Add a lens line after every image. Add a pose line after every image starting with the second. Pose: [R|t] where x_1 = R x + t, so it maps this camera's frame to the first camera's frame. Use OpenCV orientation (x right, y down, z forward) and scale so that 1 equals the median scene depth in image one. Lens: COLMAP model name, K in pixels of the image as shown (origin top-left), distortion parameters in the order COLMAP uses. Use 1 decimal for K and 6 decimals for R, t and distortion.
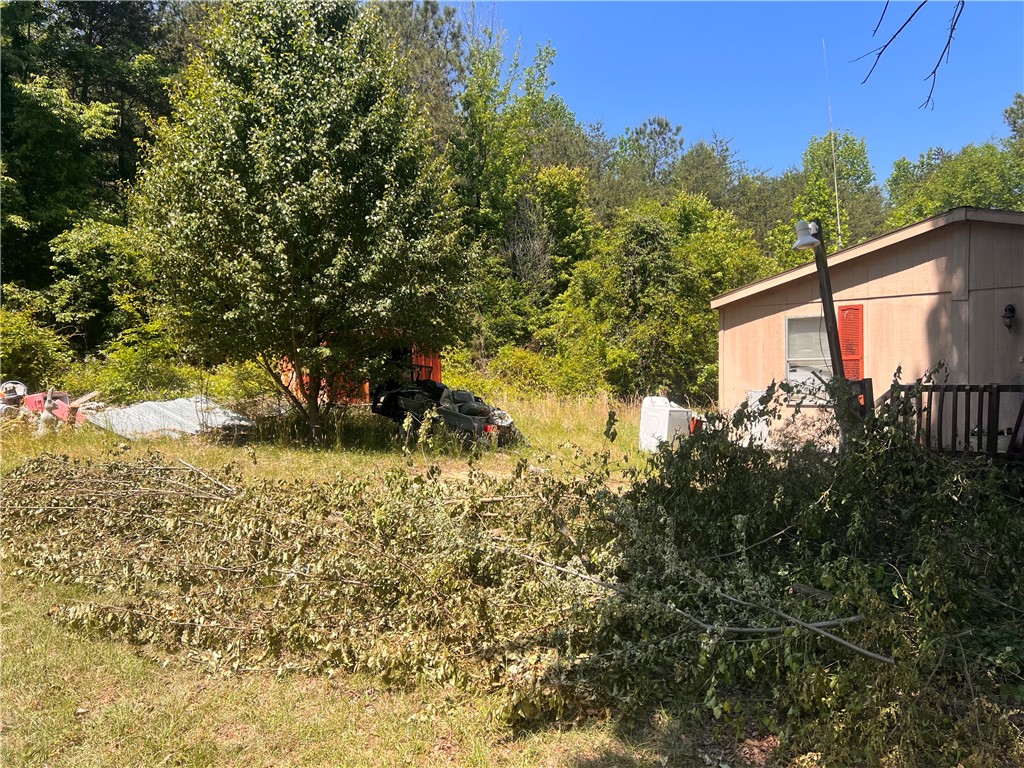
lens RADIAL K [[775.7, 0, 515.3], [0, 775.7, 399.9], [0, 0, 1]] dist [0.040329, -0.040739]
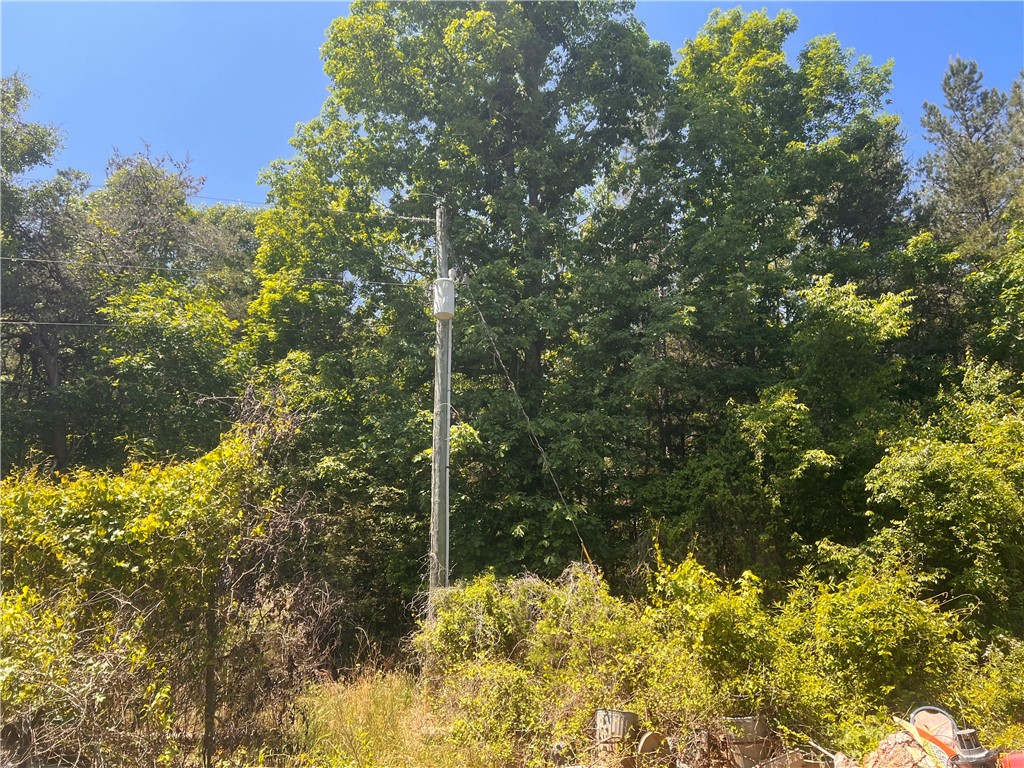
lens RADIAL K [[775.7, 0, 501.7], [0, 775.7, 385.5], [0, 0, 1]] dist [0.040329, -0.040739]
pose [[0.656893, -0.248372, -0.711901, -0.423405], [-0.013043, 0.940302, -0.340093, -0.047072], [0.753871, 0.232690, 0.614438, 0.430846]]
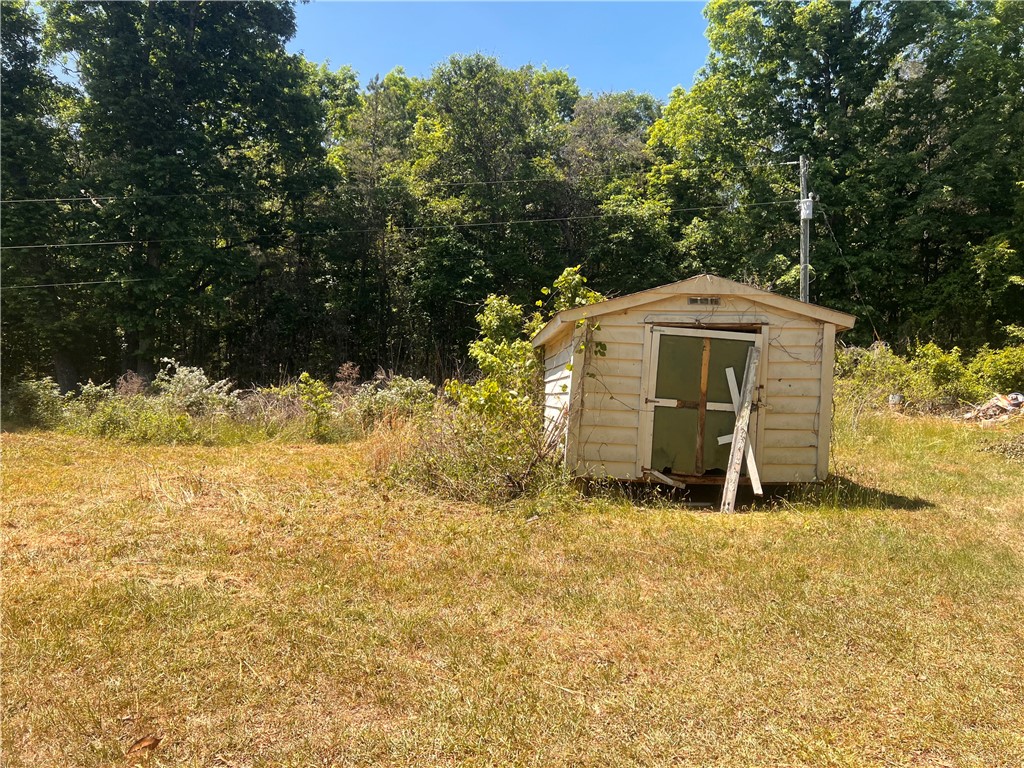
lens RADIAL K [[775.7, 0, 504.6], [0, 775.7, 381.7], [0, 0, 1]] dist [0.040329, -0.040739]
pose [[0.425510, -0.007496, -0.904922, 0.362606], [-0.031433, 0.999240, -0.023057, 0.022637], [0.904407, 0.038255, 0.424951, -0.626149]]
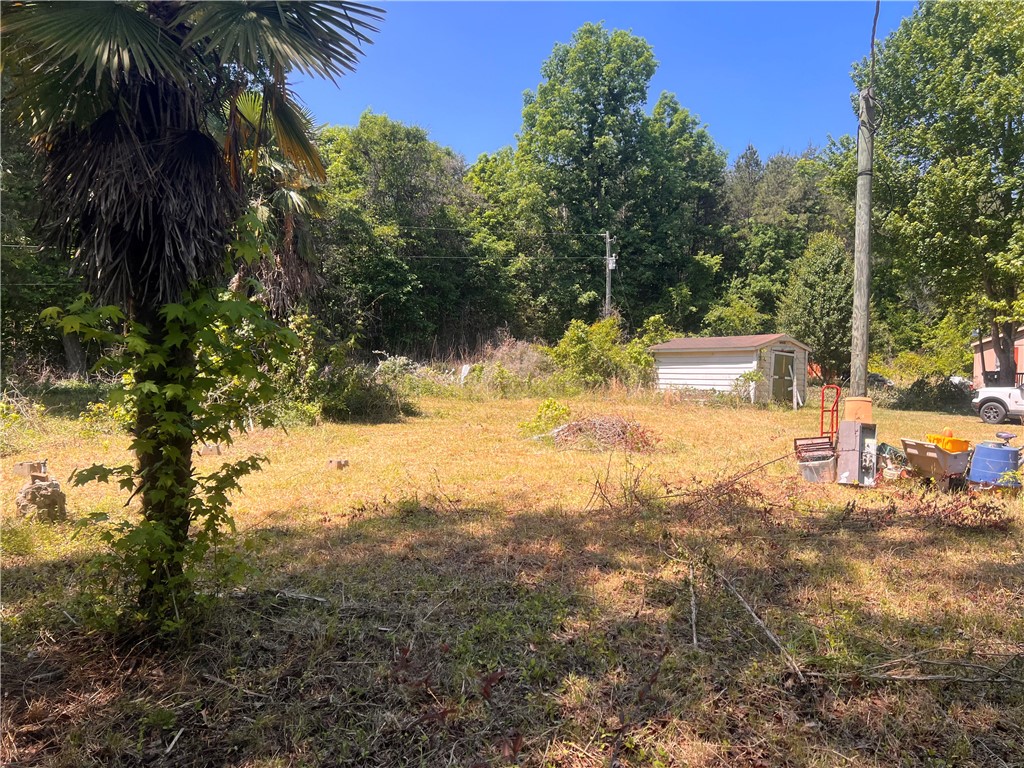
lens RADIAL K [[775.7, 0, 502.9], [0, 775.7, 384.9], [0, 0, 1]] dist [0.040329, -0.040739]
pose [[0.867338, 0.021307, -0.497264, 0.191315], [-0.021425, 0.999756, 0.005467, 0.047412], [0.497259, 0.005912, 0.867582, -2.438656]]
